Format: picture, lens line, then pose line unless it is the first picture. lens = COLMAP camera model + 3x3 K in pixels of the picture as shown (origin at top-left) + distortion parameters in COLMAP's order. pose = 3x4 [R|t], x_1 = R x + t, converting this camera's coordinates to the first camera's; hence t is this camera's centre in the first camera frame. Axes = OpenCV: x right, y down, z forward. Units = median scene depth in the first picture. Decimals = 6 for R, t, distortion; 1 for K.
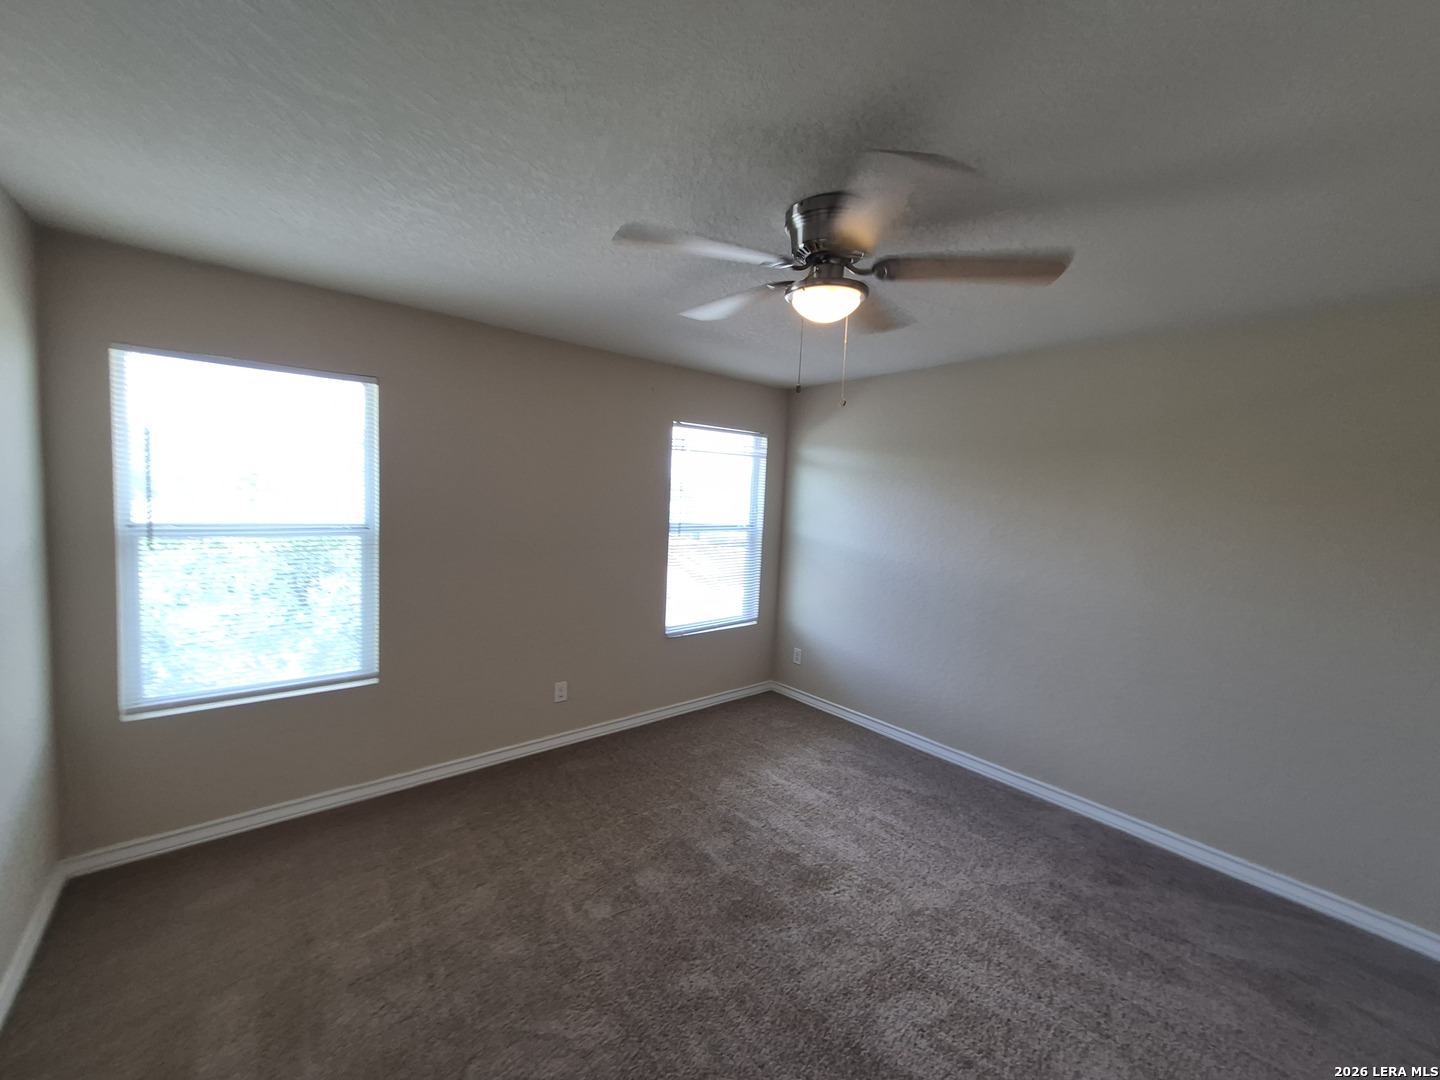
lens RADIAL K [[566.2, 0, 712.2], [0, 566.2, 542.7], [0, 0, 1]] dist [0.002878, 0.000402]
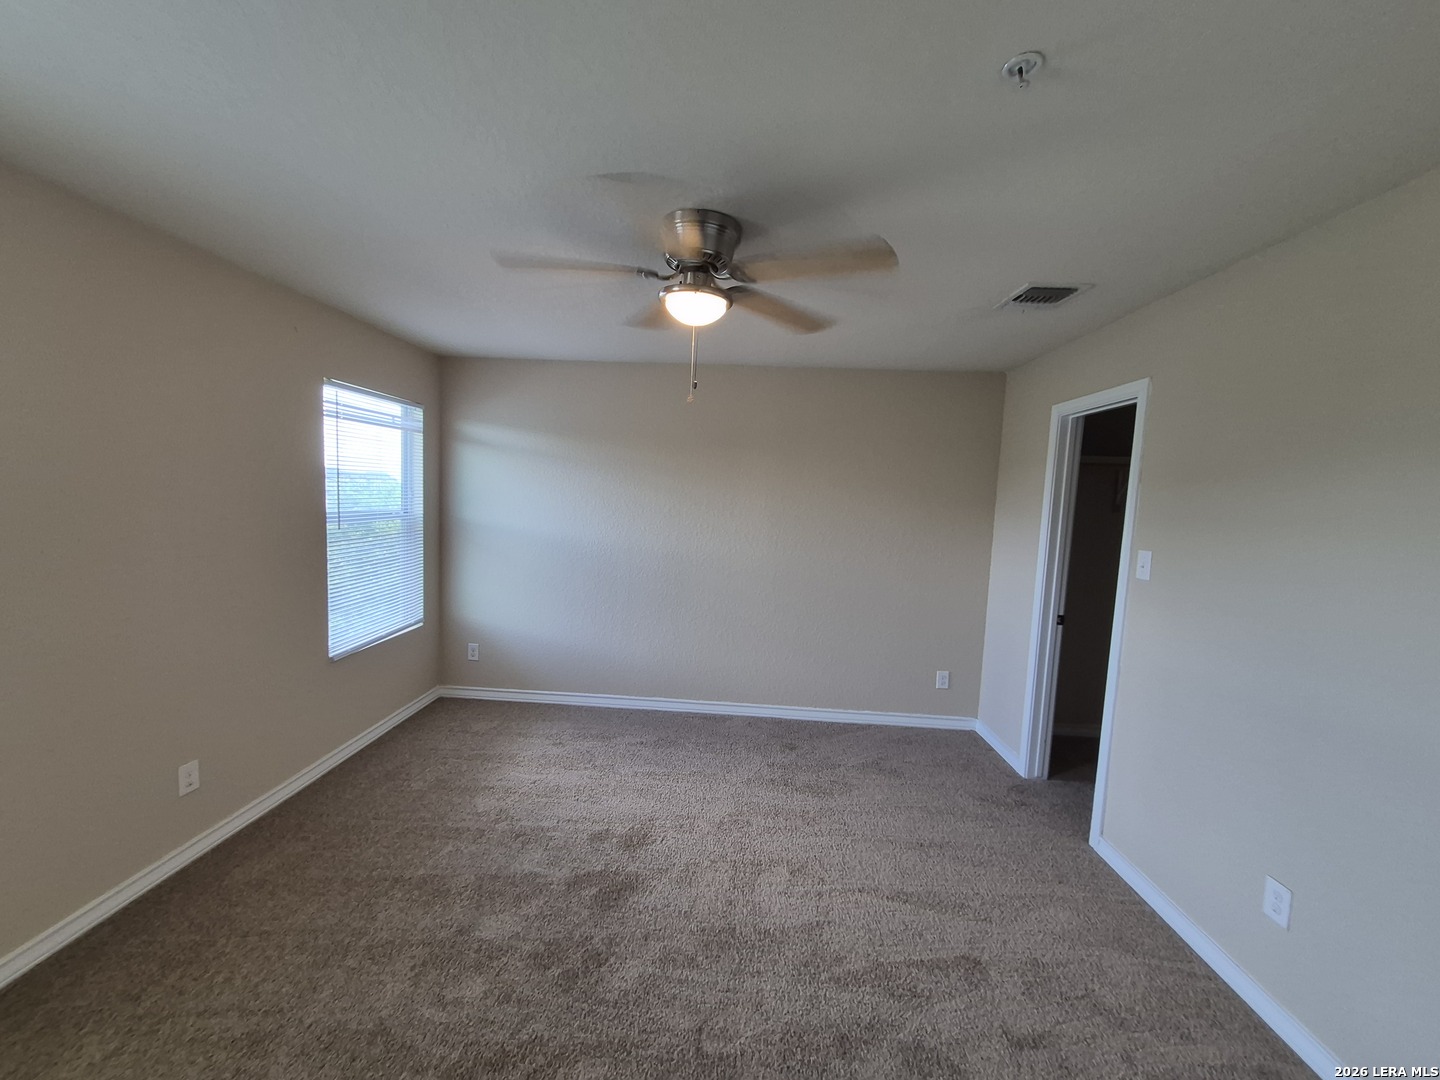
lens RADIAL K [[566.2, 0, 712.2], [0, 566.2, 542.7], [0, 0, 1]] dist [0.002878, 0.000402]
pose [[0.682712, -0.076807, 0.726639, -0.362738], [0.048570, 0.997031, 0.059754, -0.019420], [-0.729071, -0.005502, 0.684416, 0.132899]]
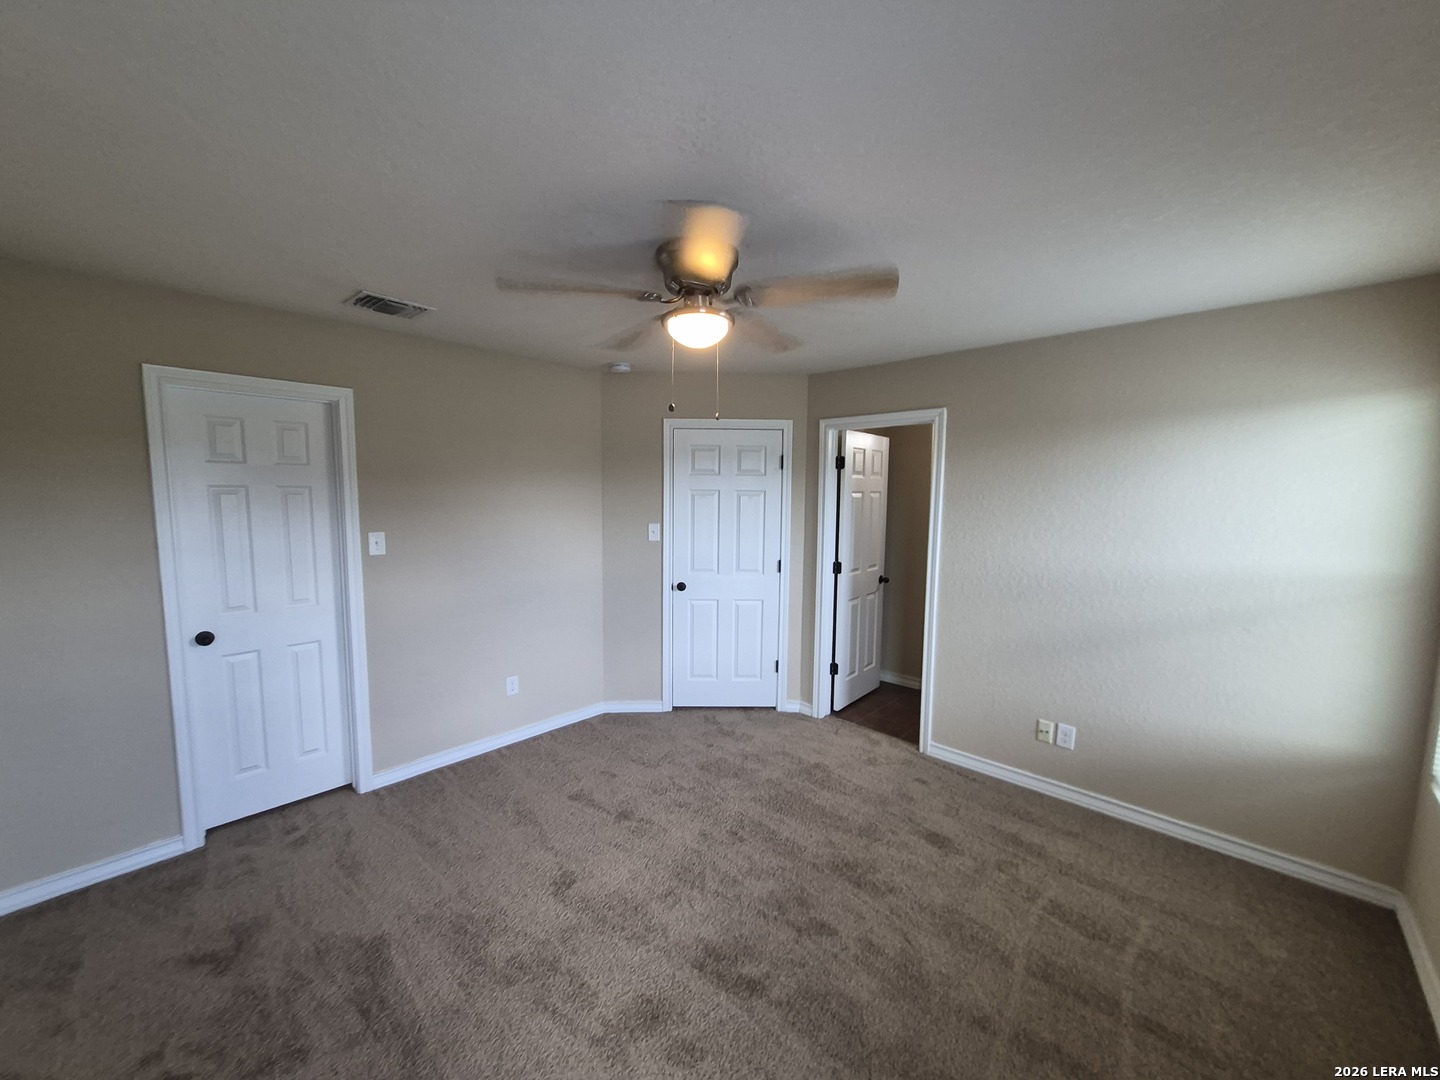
lens RADIAL K [[566.2, 0, 712.2], [0, 566.2, 542.7], [0, 0, 1]] dist [0.002878, 0.000402]
pose [[-0.992786, -0.037685, -0.113825, 0.168992], [-0.057217, 0.983163, 0.173543, -0.120674], [0.105368, 0.178804, -0.978226, 1.298546]]
